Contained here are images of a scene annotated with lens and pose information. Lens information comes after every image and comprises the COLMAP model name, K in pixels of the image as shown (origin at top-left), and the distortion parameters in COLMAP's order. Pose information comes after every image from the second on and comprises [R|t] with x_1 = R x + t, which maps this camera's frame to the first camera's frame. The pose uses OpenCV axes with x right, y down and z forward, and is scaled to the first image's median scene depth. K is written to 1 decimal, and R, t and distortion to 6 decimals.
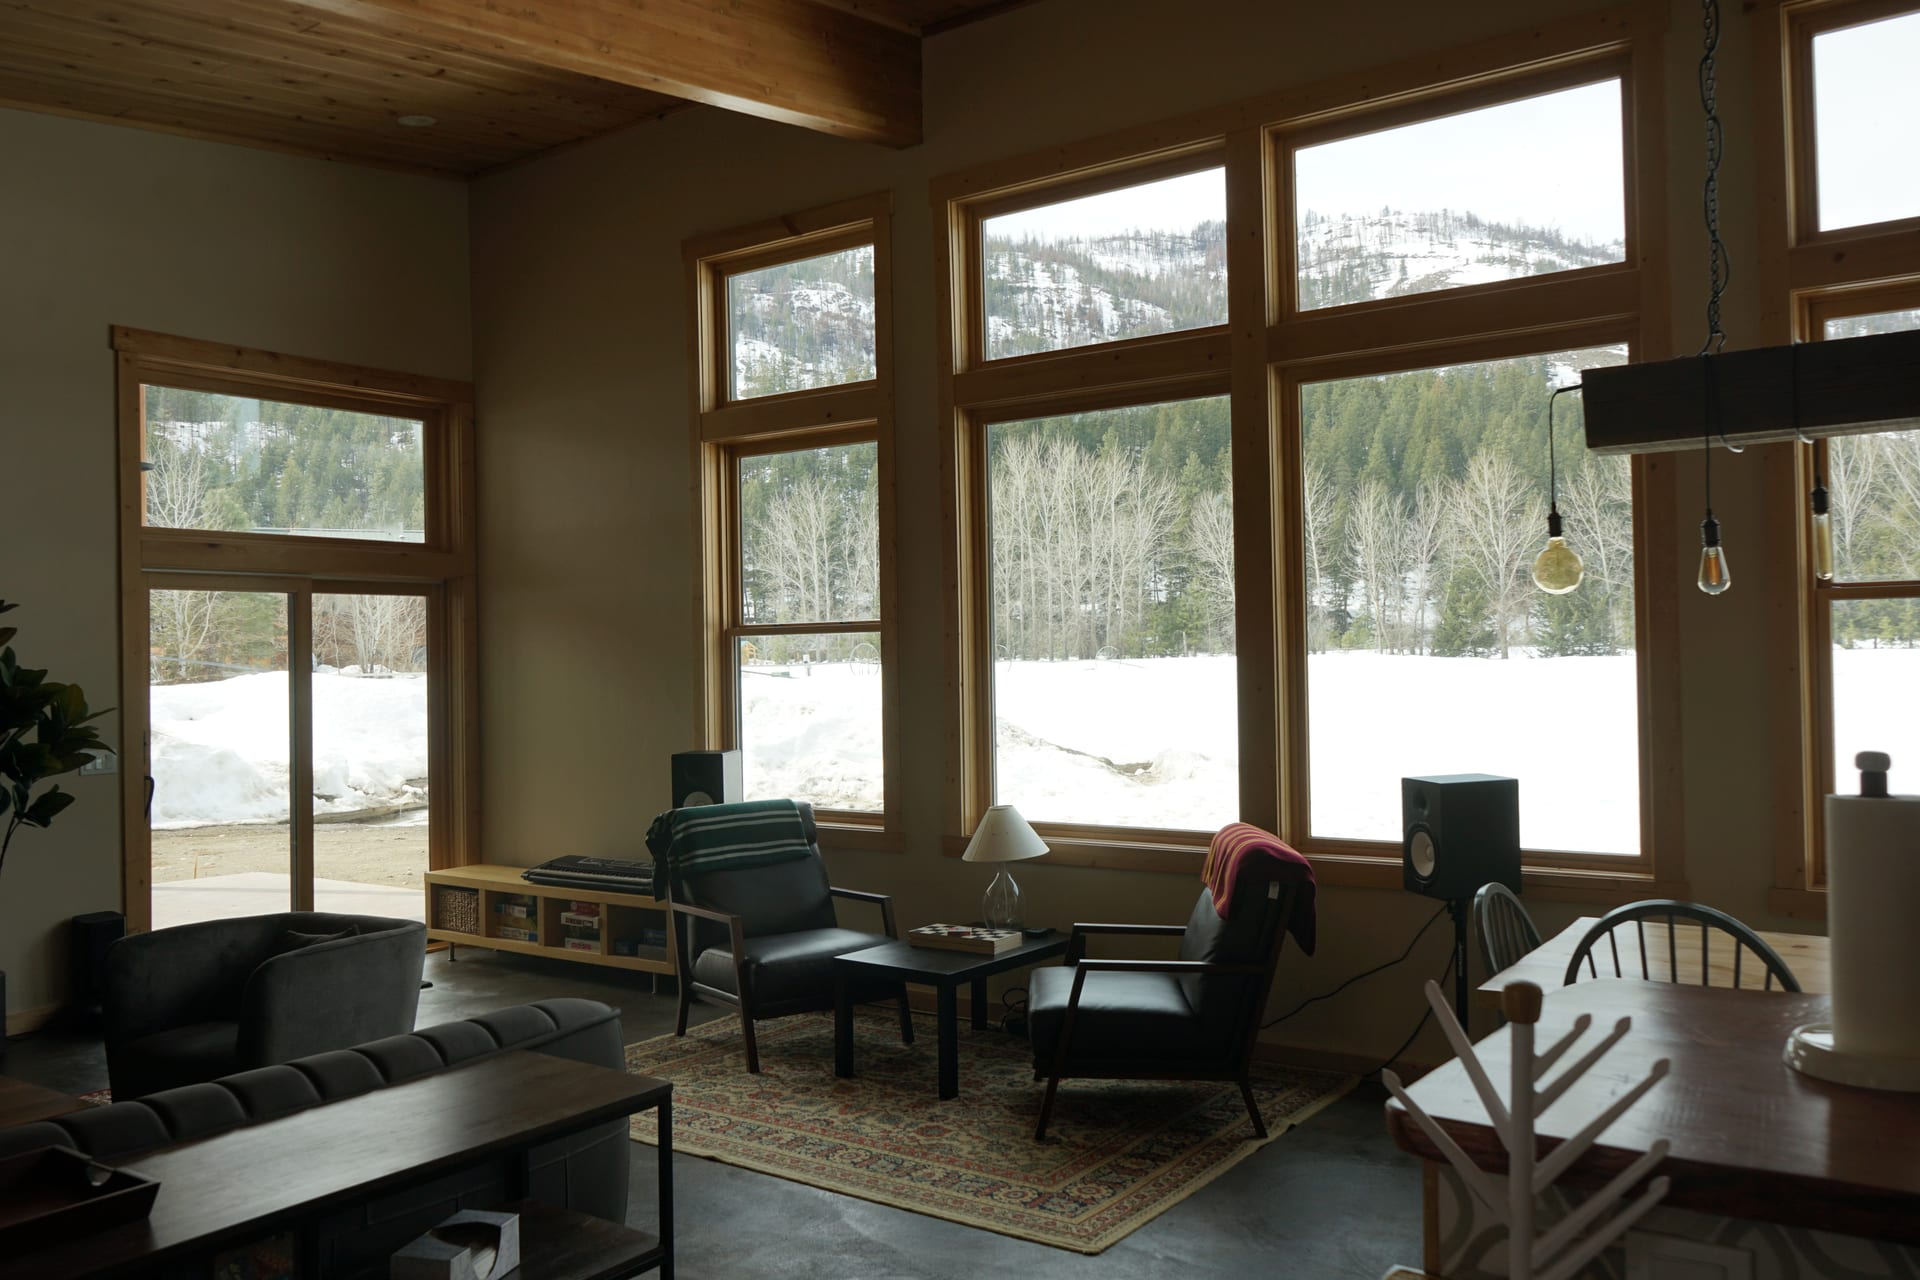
lens RADIAL K [[1535.4, 0, 957.4], [0, 1535.4, 639.8], [0, 0, 1]] dist [-0.004157, 0.002579]
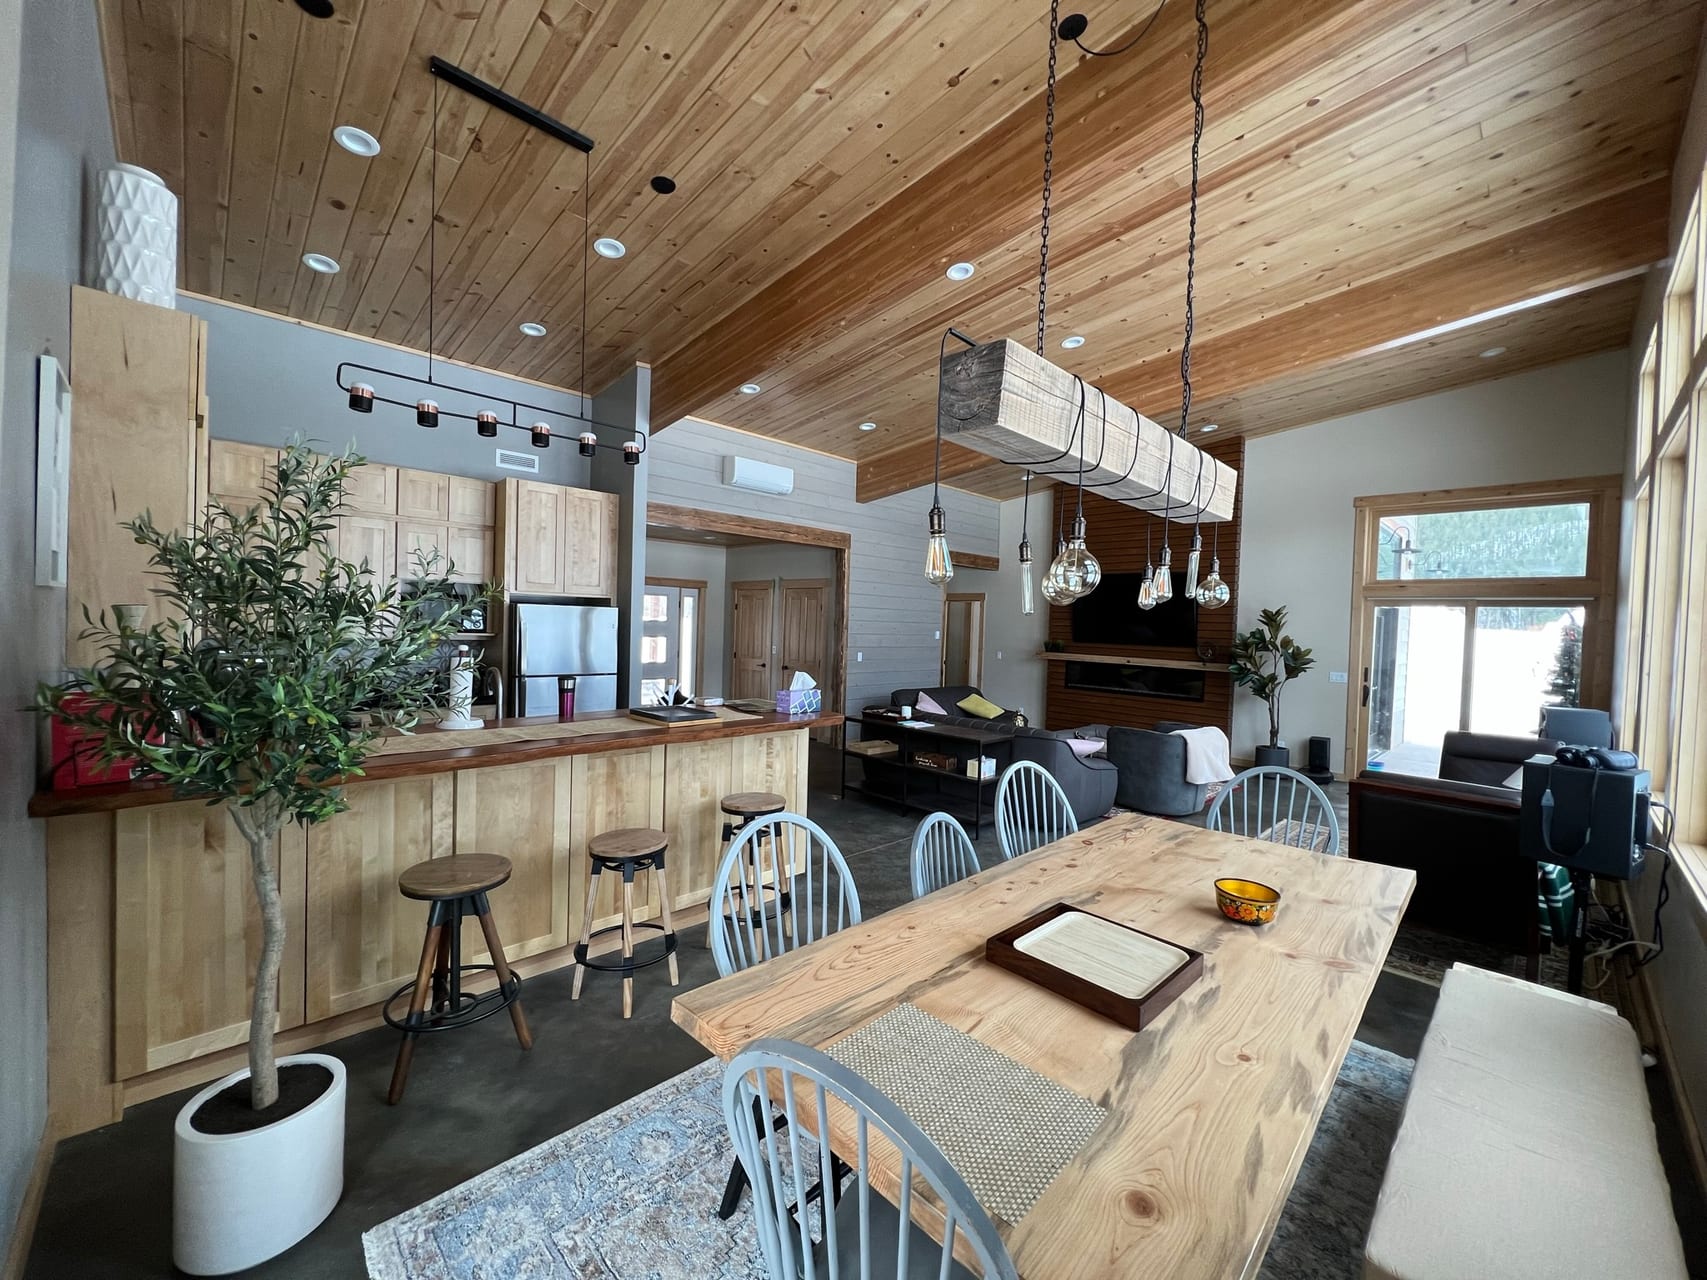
lens RADIAL K [[677.0, 0, 853.2], [0, 677.0, 635.9], [0, 0, 1]] dist [0.002447, 0.000023]
pose [[-0.173057, 0.029570, -0.984468, 0.663540], [-0.021236, 0.999205, 0.033746, -0.008457], [0.984683, 0.026746, -0.172291, 0.430442]]
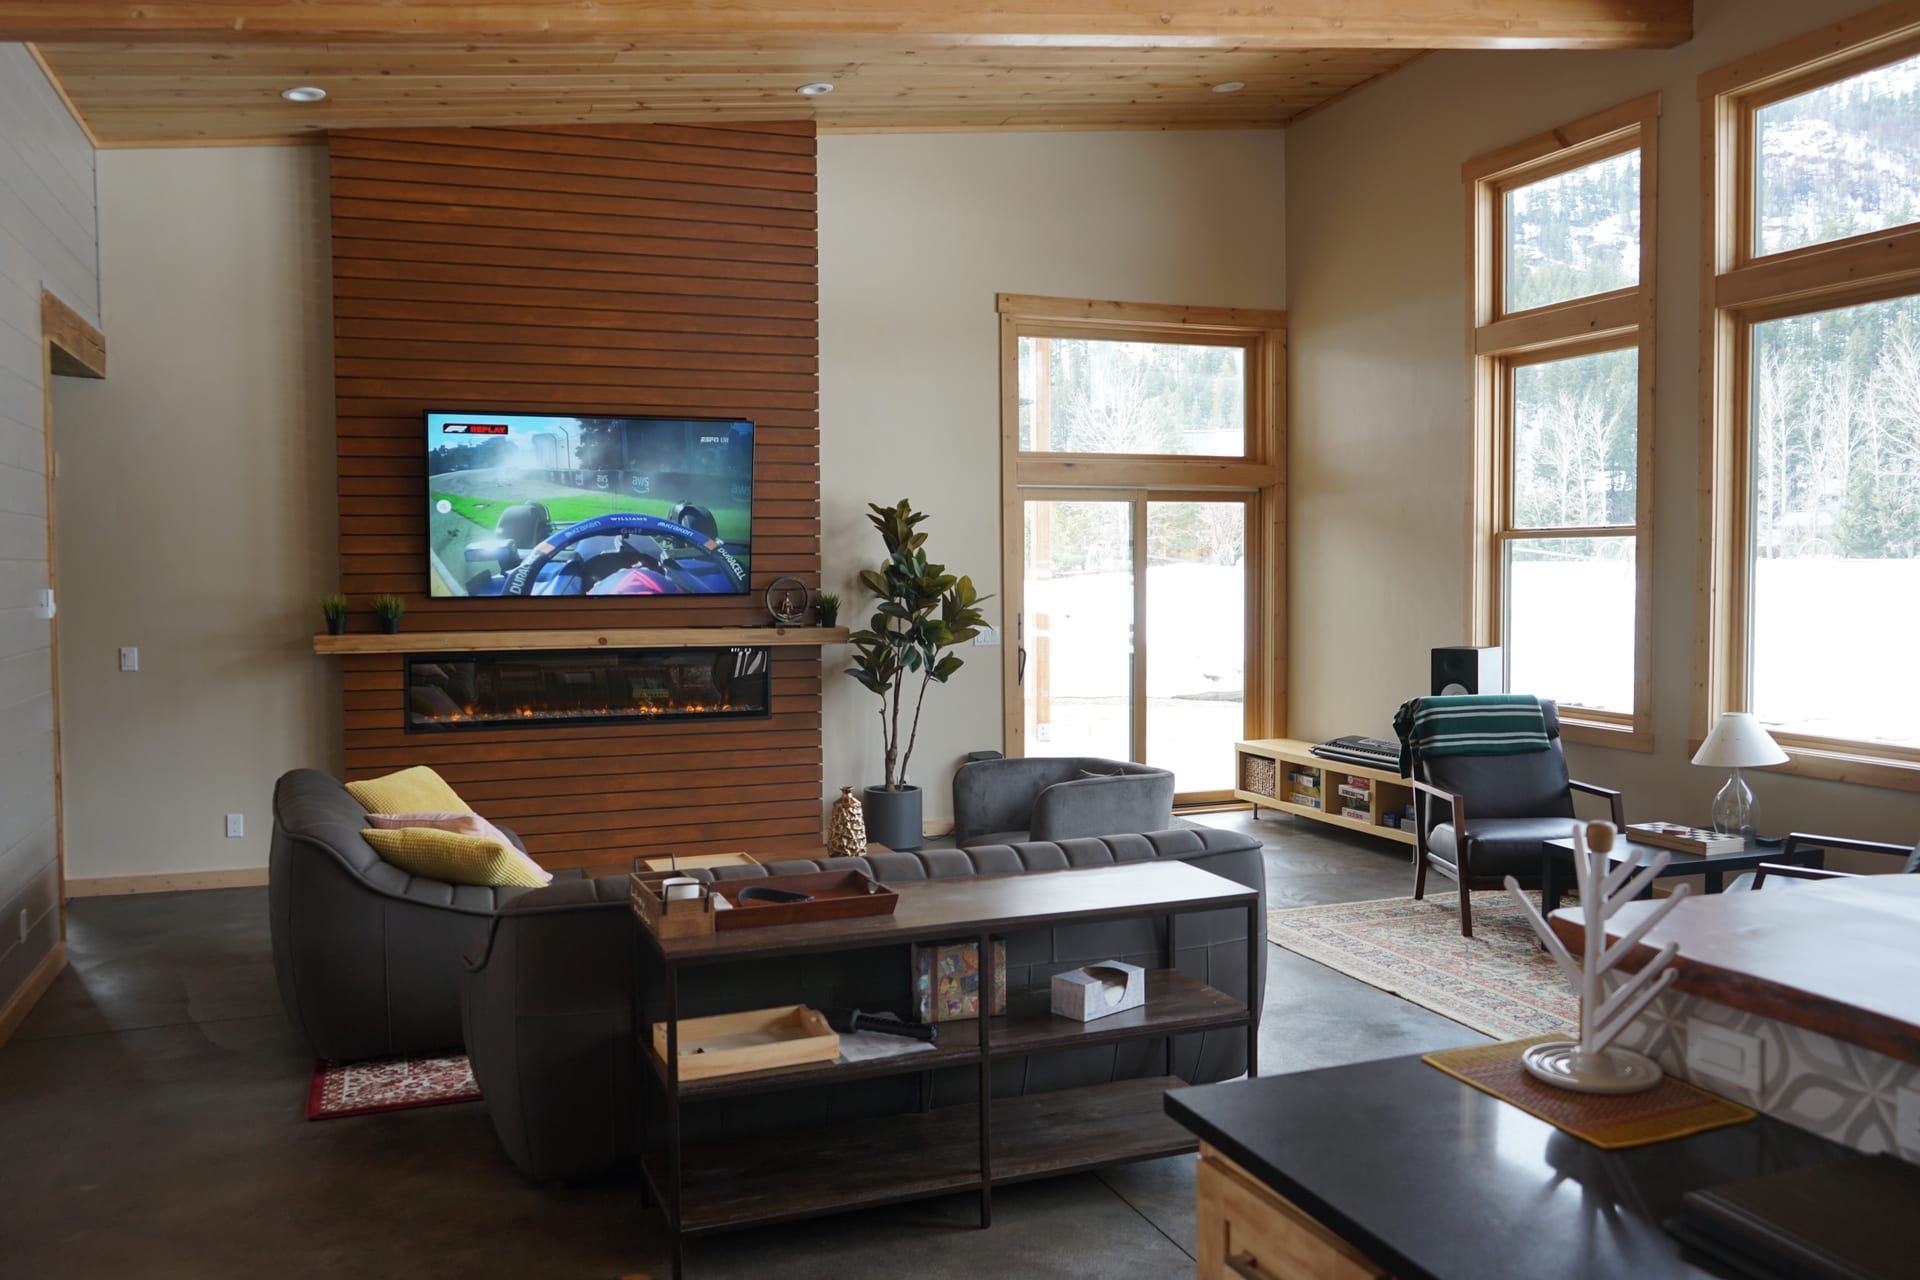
lens RADIAL K [[1535.4, 0, 956.0], [0, 1535.4, 640.0], [0, 0, 1]] dist [-0.004157, 0.002579]
pose [[0.833741, 0.038948, -0.550780, 0.138545], [-0.000479, 0.997560, 0.069816, -0.007713], [0.552155, -0.057945, 0.831725, -0.098048]]
